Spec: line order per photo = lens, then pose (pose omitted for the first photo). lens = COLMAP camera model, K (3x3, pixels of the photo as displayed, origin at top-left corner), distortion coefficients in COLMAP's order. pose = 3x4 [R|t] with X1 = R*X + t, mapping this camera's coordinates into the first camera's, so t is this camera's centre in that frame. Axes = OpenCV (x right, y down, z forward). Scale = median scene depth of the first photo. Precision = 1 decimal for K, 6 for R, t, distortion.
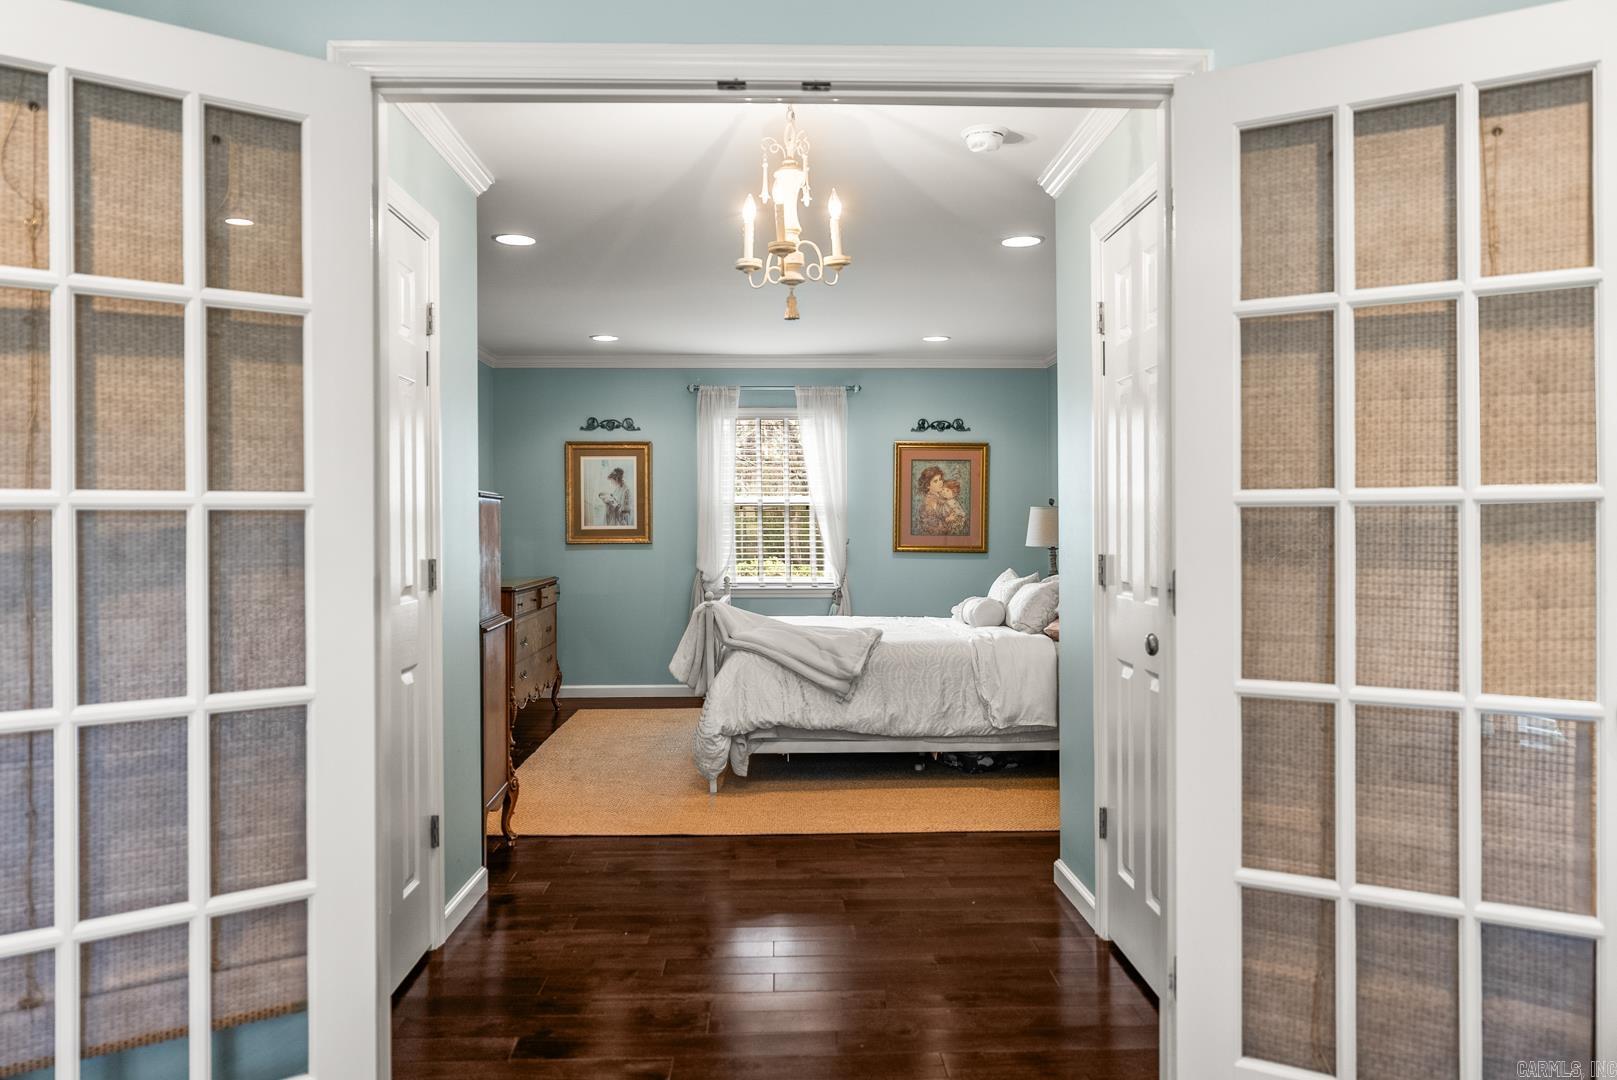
lens RADIAL K [[1149.1, 0, 806.7], [0, 1149.1, 537.2], [0, 0, 1]] dist [-0.005794, 0.007008]
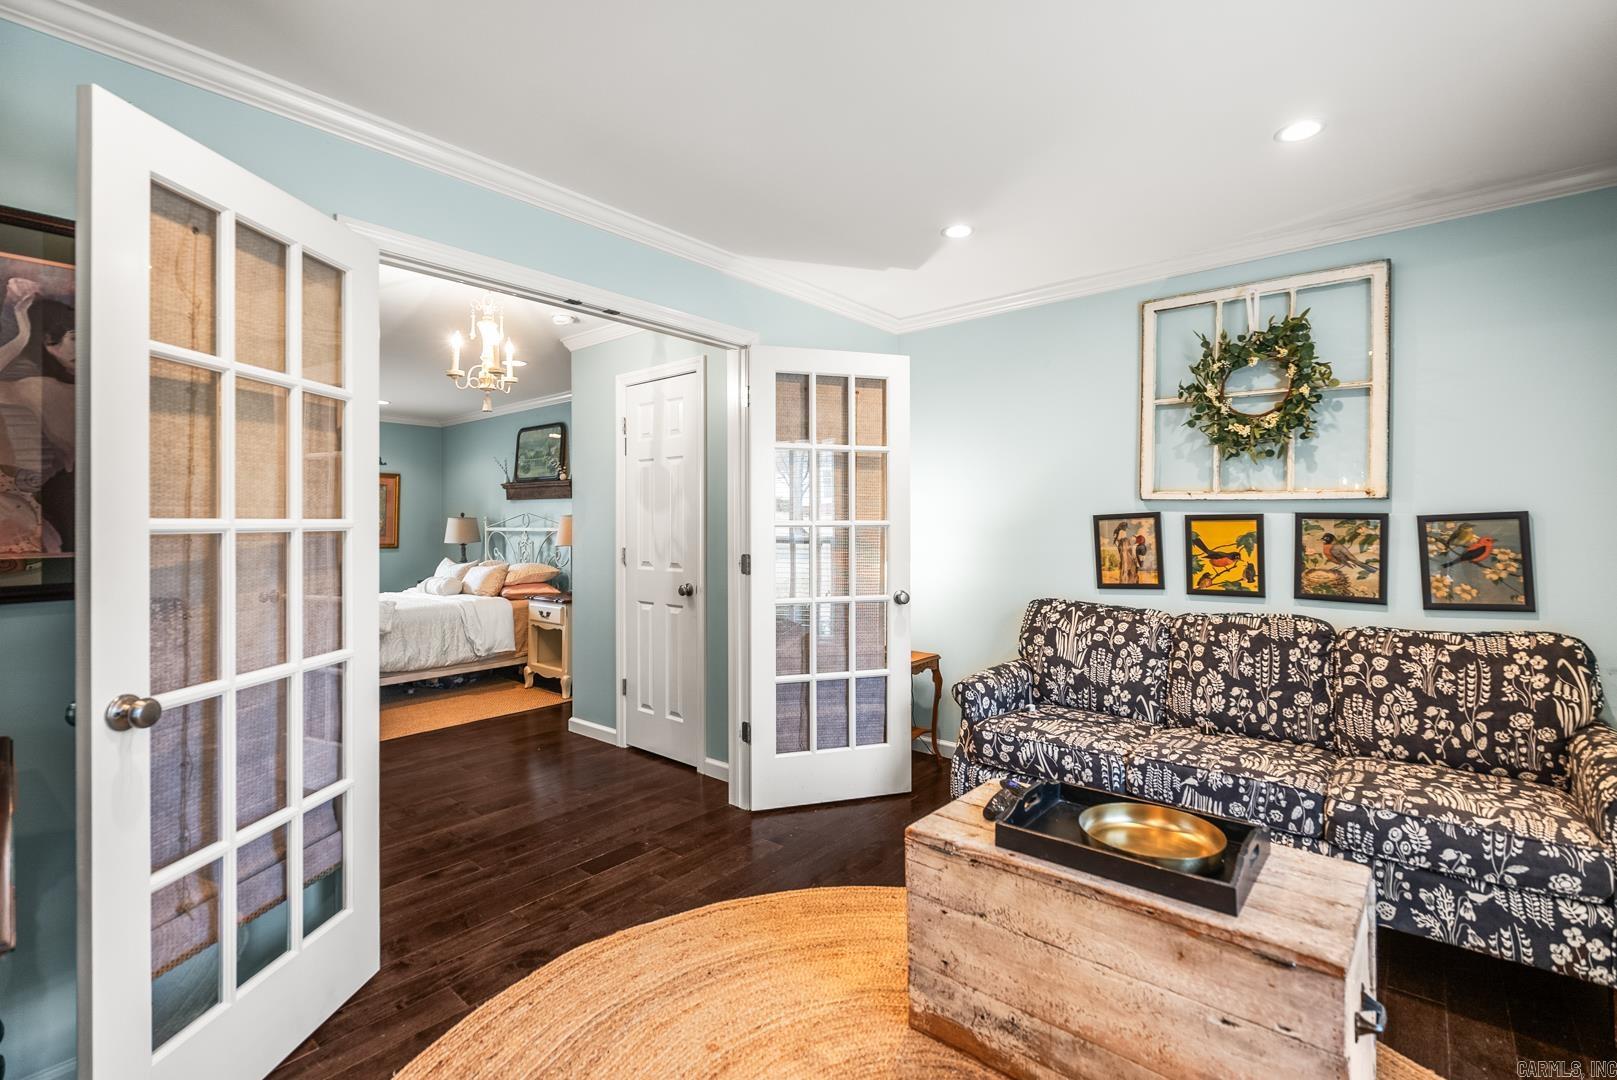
lens RADIAL K [[732.5, 0, 809.2], [0, 732.5, 530.9], [0, 0, 1]] dist [-0.010441, 0.001149]
pose [[0.663579, -0.005193, 0.748089, -0.475956], [0.007142, 0.999974, 0.000606, -0.012677], [-0.748073, 0.004941, 0.663599, -0.051791]]
